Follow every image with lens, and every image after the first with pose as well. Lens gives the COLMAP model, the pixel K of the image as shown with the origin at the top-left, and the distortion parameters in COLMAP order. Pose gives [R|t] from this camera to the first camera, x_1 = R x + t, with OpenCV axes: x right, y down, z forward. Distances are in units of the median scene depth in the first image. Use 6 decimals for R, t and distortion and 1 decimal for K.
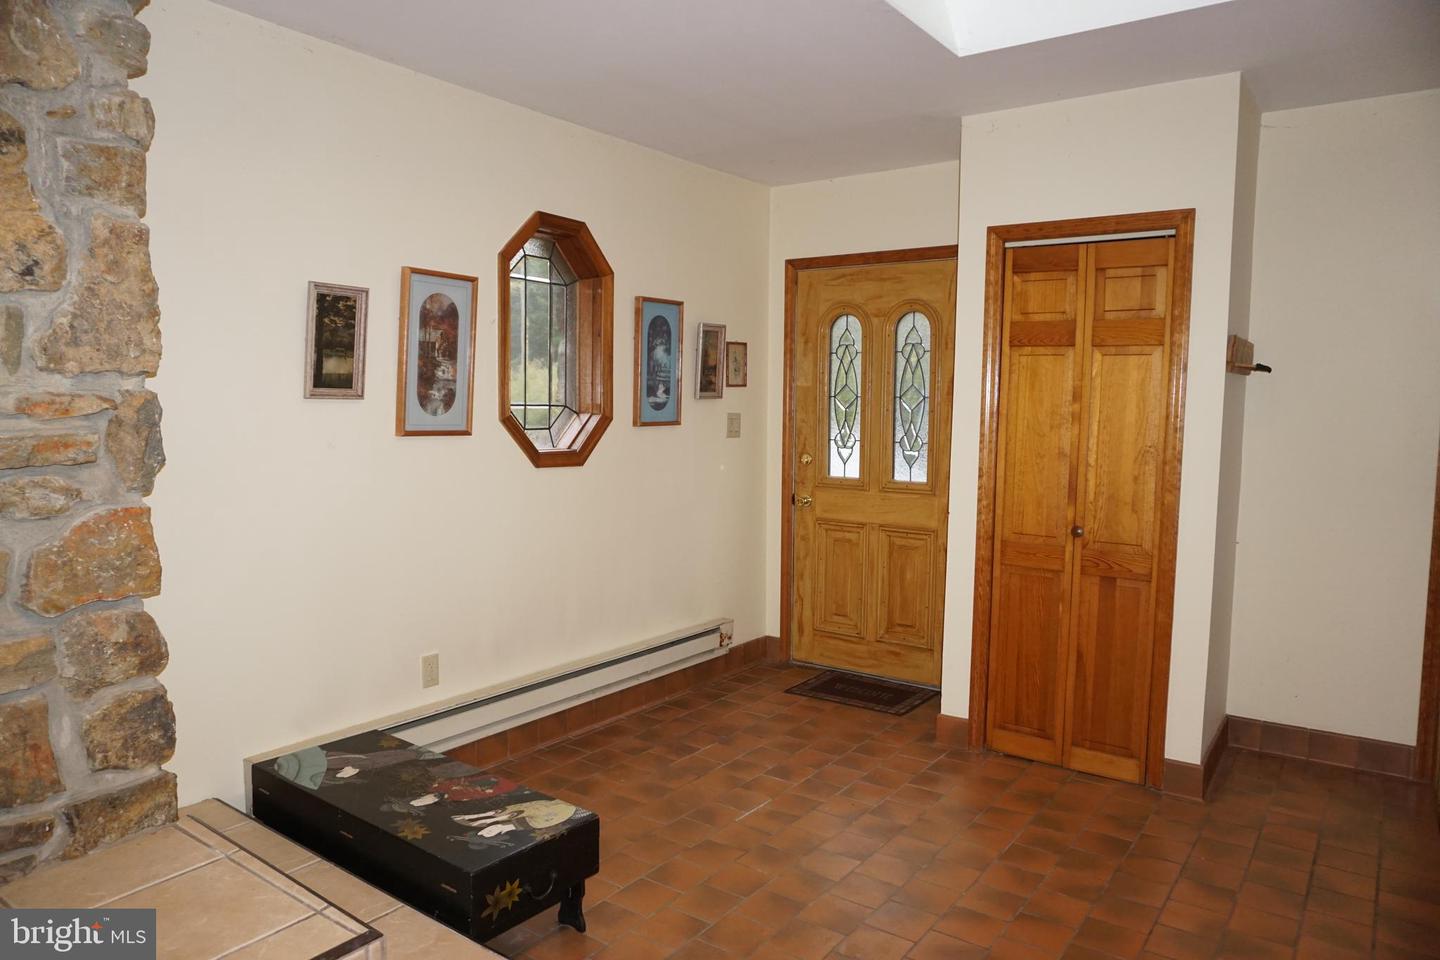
lens RADIAL K [[970.9, 0, 720.0], [0, 970.9, 480.0], [0, 0, 1]] dist [-0.002880, 0.000403]
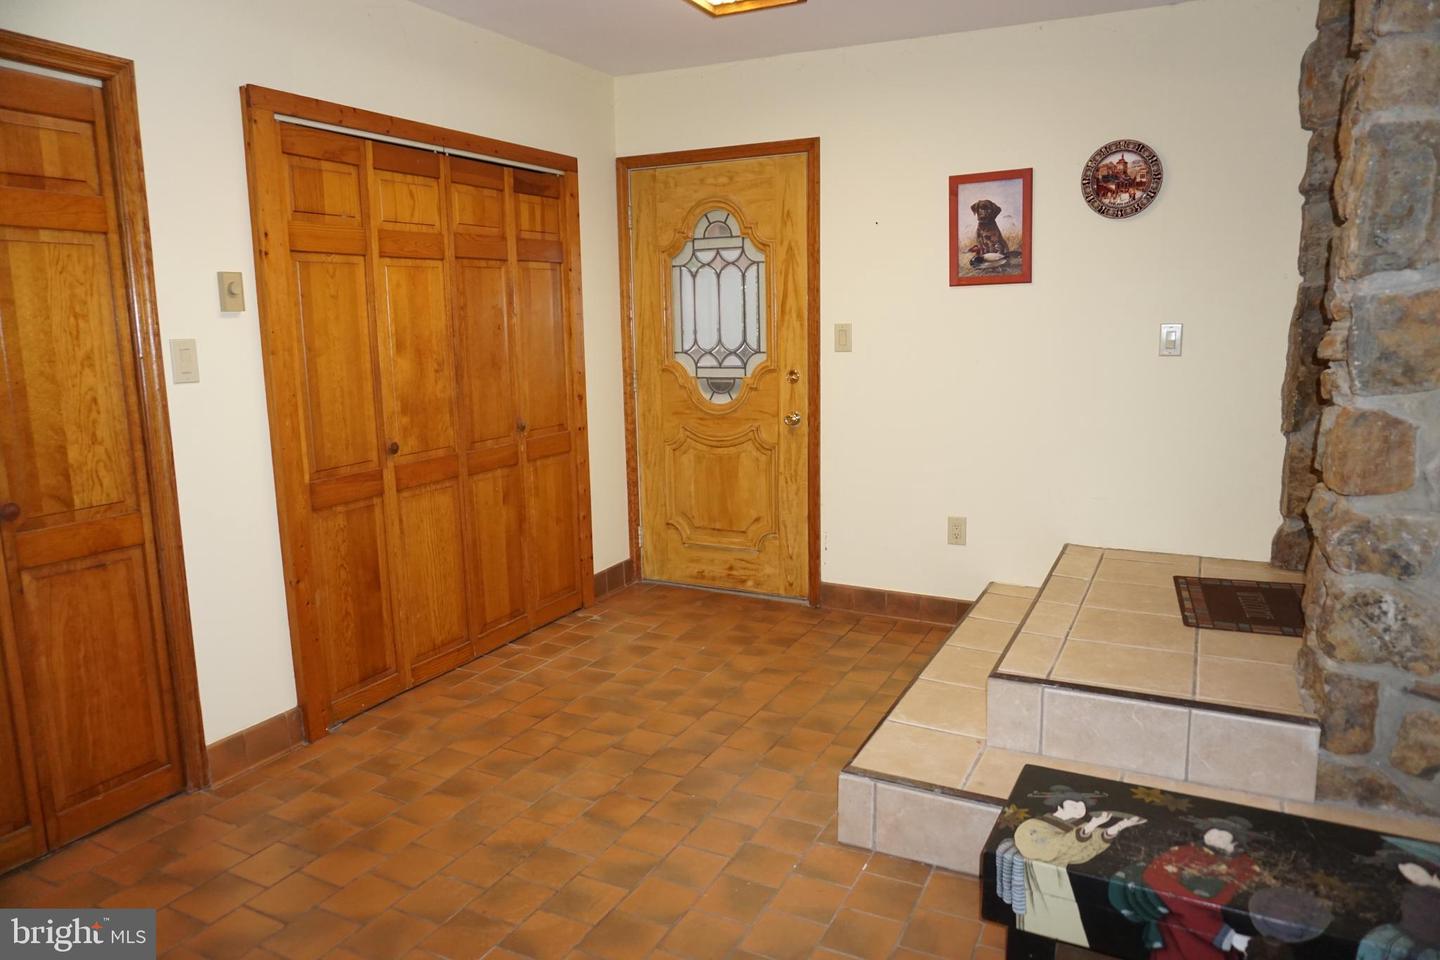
lens RADIAL K [[970.9, 0, 720.0], [0, 970.9, 480.0], [0, 0, 1]] dist [-0.002880, 0.000403]
pose [[-0.986678, 0.030648, -0.159775, 0.185628], [-0.010993, 0.967290, 0.253433, -0.122914], [0.162316, 0.251814, -0.954067, 1.550126]]
